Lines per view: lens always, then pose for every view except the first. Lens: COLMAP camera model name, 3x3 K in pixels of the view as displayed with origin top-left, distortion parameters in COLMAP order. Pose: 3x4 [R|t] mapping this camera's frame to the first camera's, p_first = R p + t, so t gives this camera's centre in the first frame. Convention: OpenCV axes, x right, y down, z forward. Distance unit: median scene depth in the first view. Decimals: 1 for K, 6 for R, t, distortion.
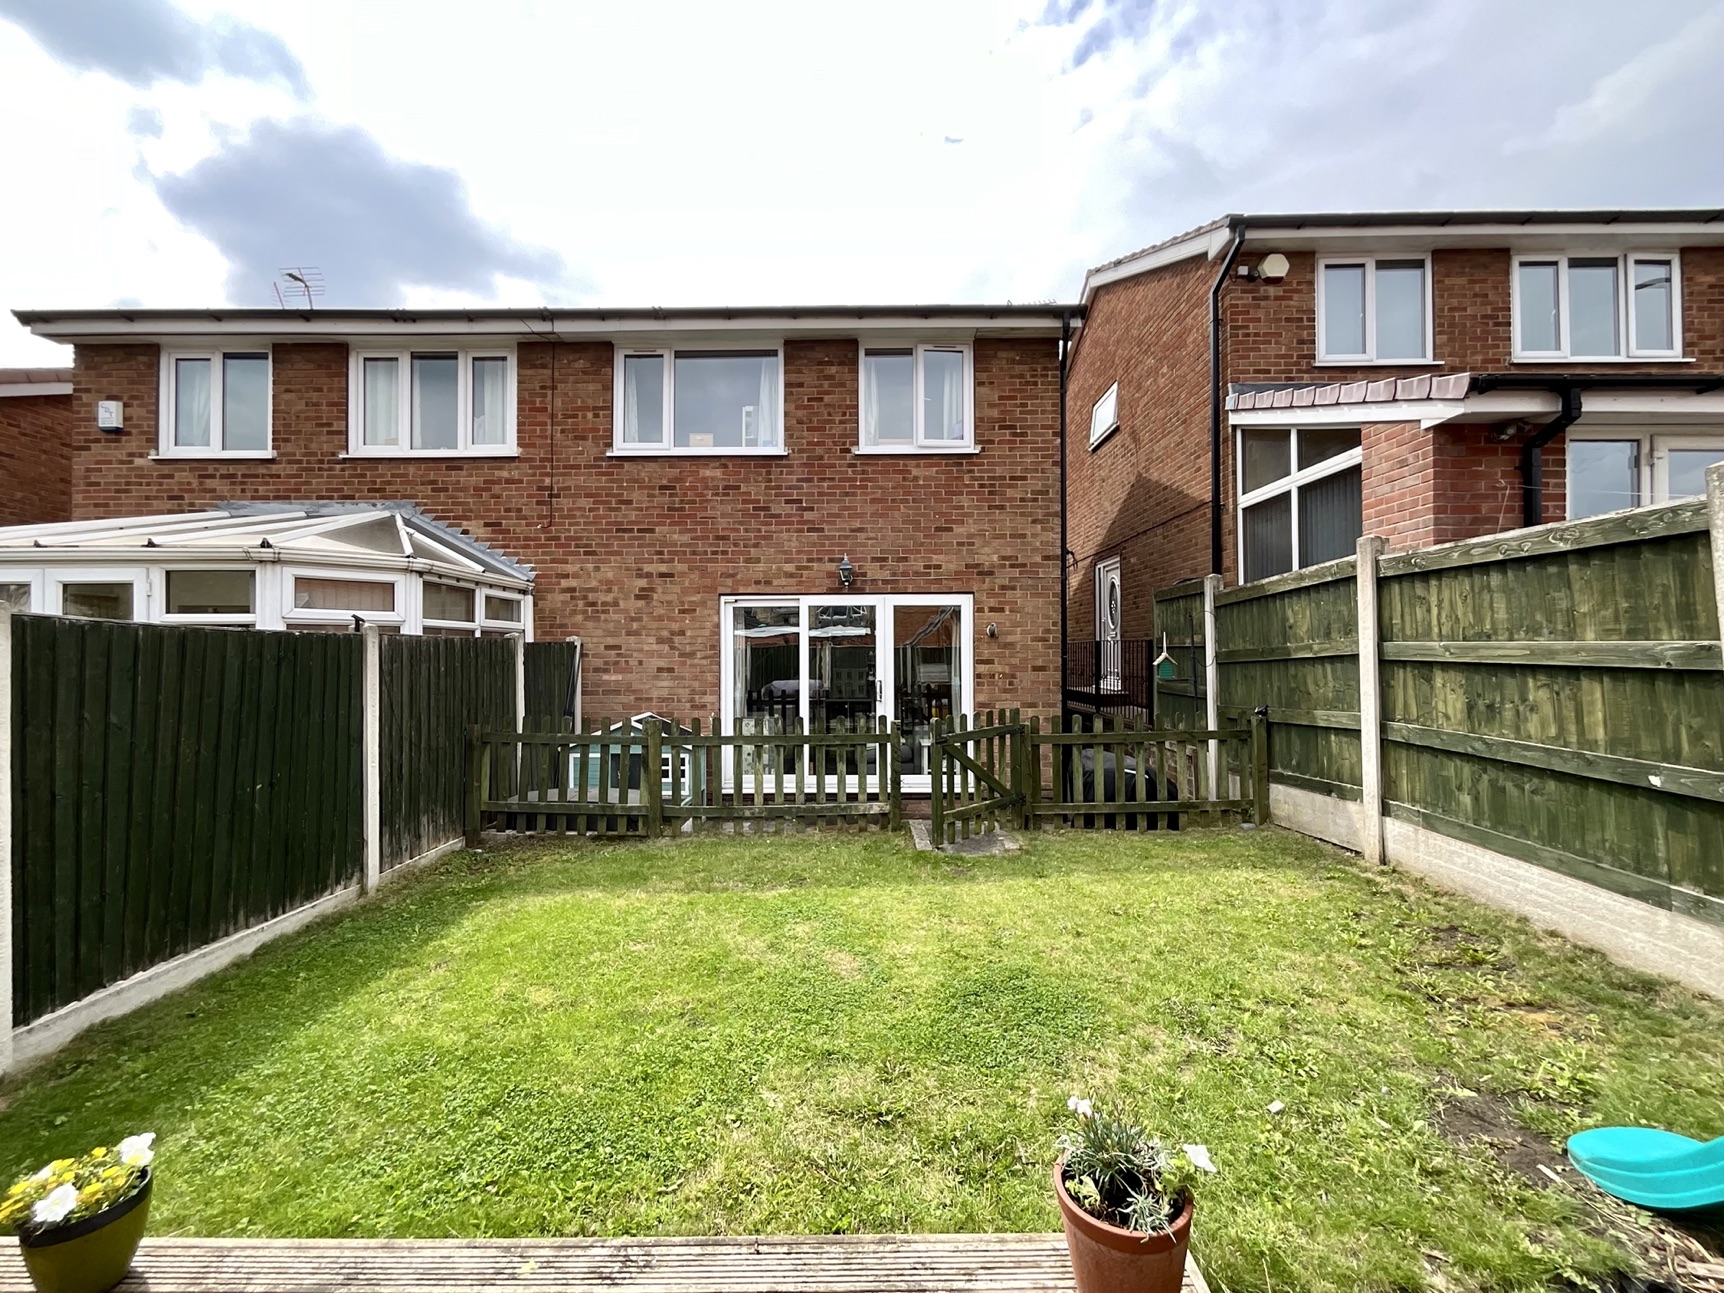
lens RADIAL K [[697.3, 0, 865.9], [0, 697.3, 647.0], [0, 0, 1]] dist [-0.001822, -0.000740]
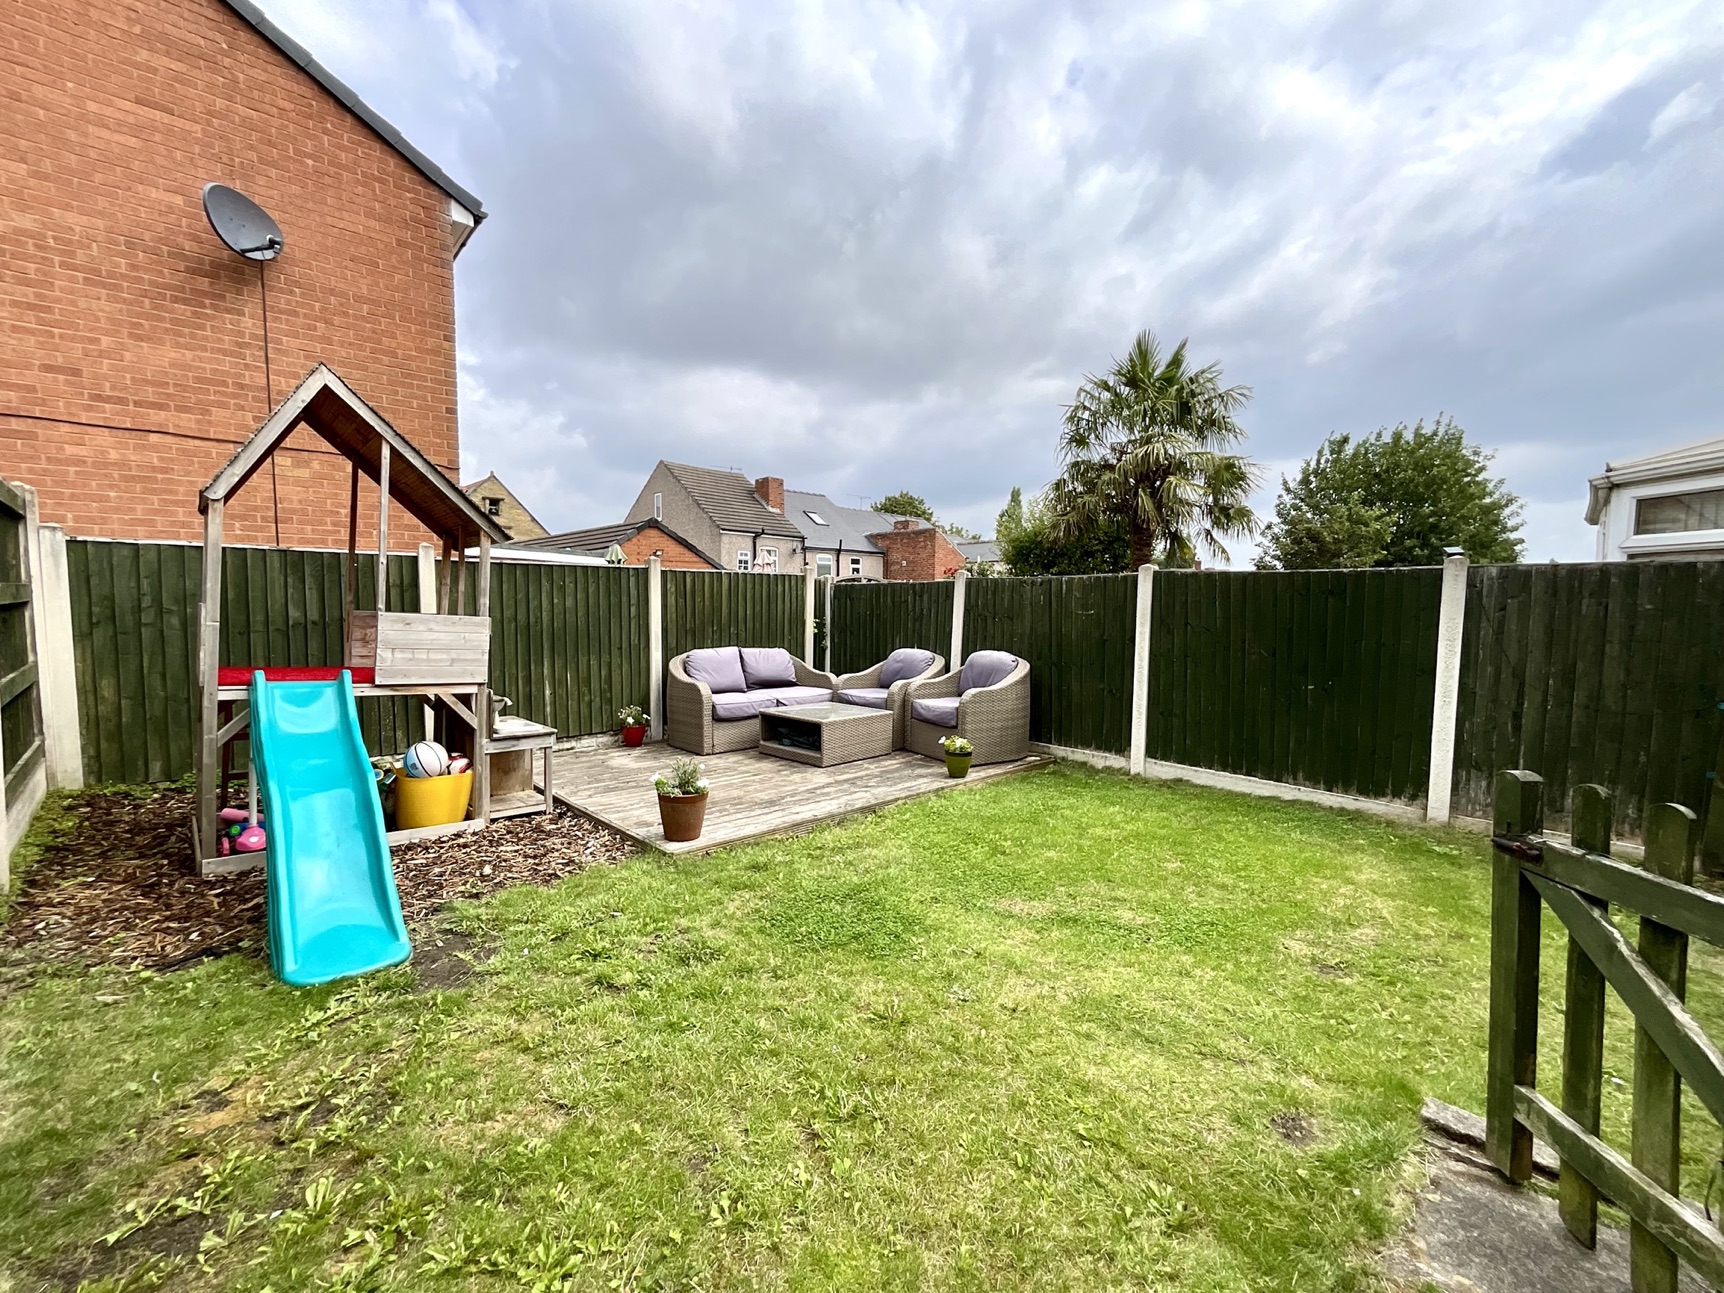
lens RADIAL K [[697.3, 0, 865.2], [0, 697.3, 642.6], [0, 0, 1]] dist [-0.001822, -0.000740]
pose [[-0.716869, 0.037906, -0.696177, 0.782322], [0.006518, 0.998842, 0.047674, 0.049080], [0.697178, 0.029638, -0.716286, 1.544587]]
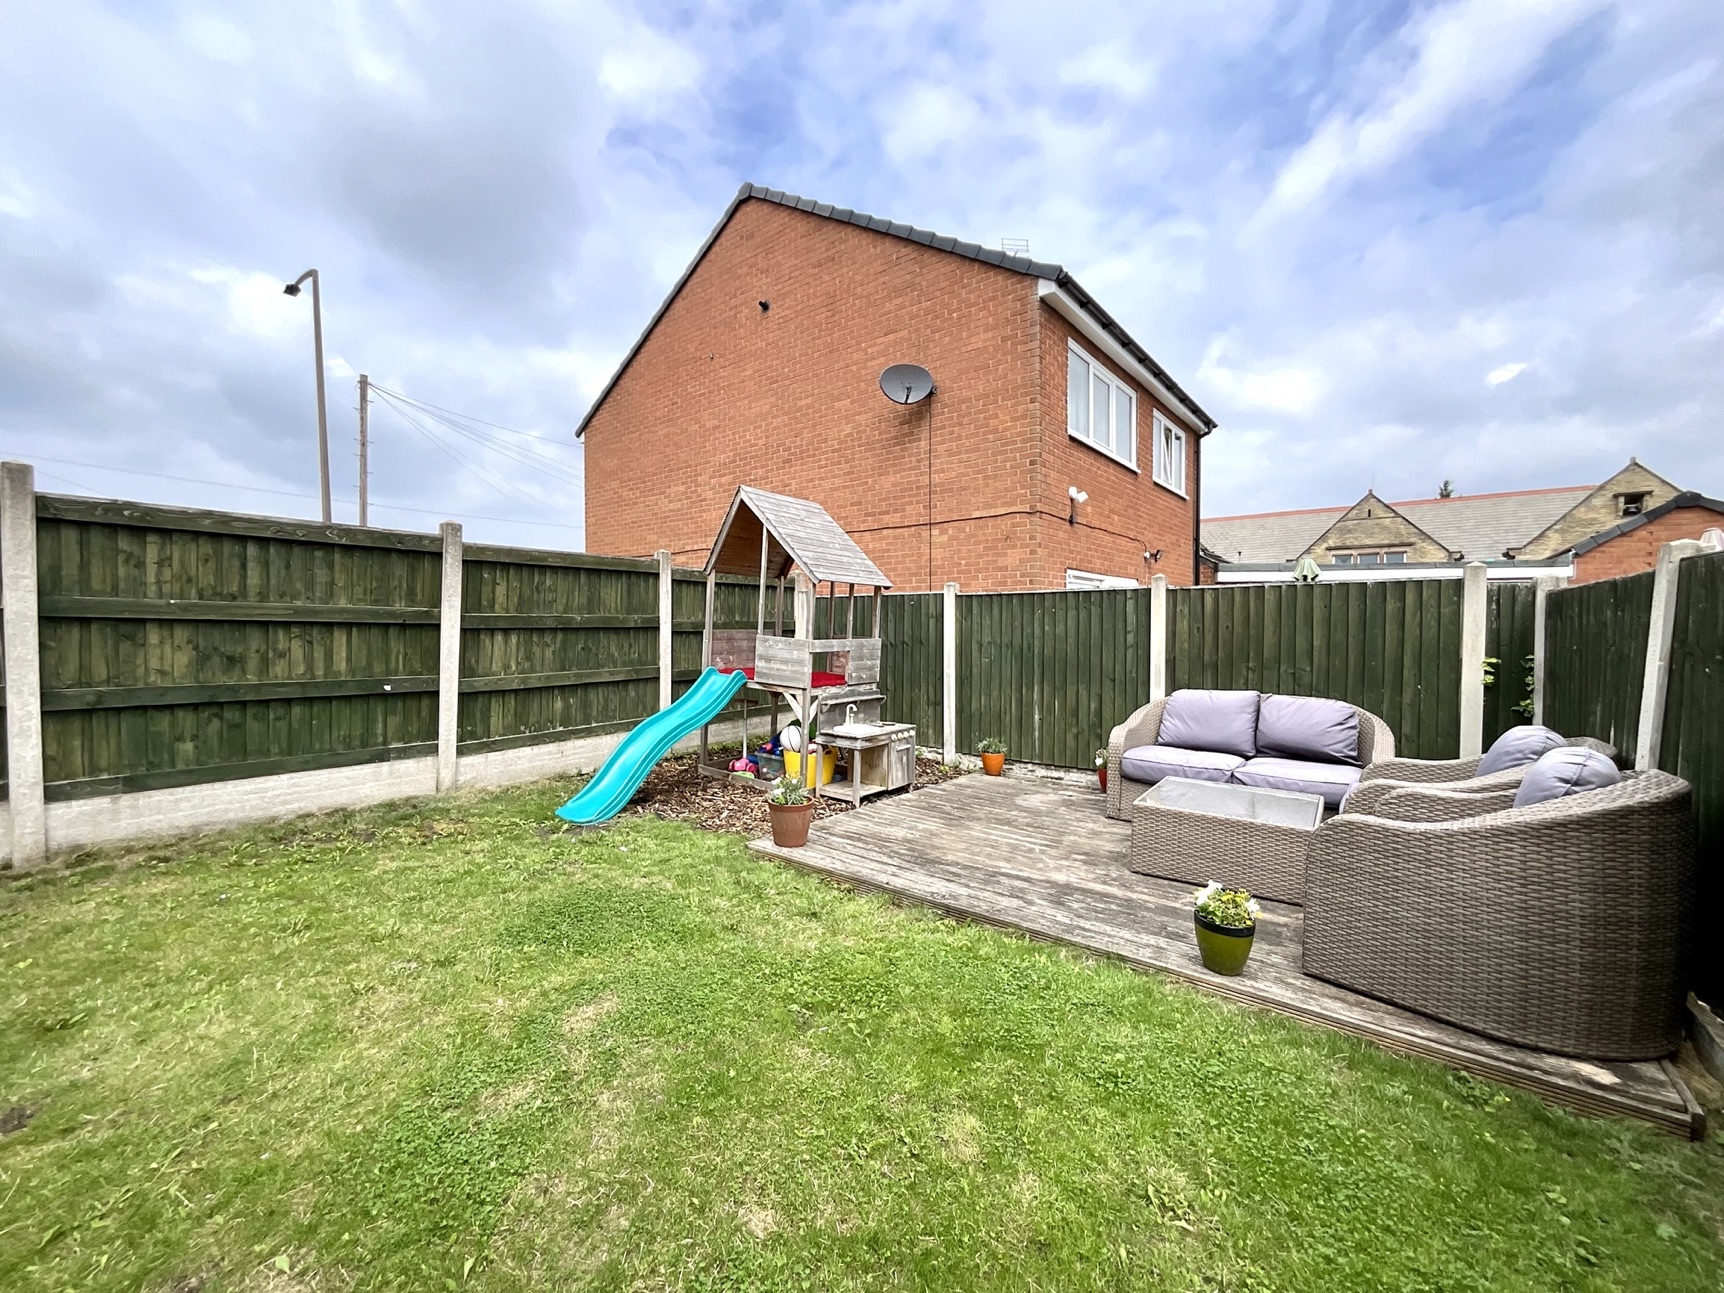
lens RADIAL K [[697.3, 0, 849.0], [0, 697.3, 645.4], [0, 0, 1]] dist [-0.001822, -0.000740]
pose [[-0.797150, -0.009890, 0.603700, -0.708975], [-0.005703, 0.999945, 0.008852, 0.055017], [-0.603754, 0.003614, -0.797163, 1.450752]]
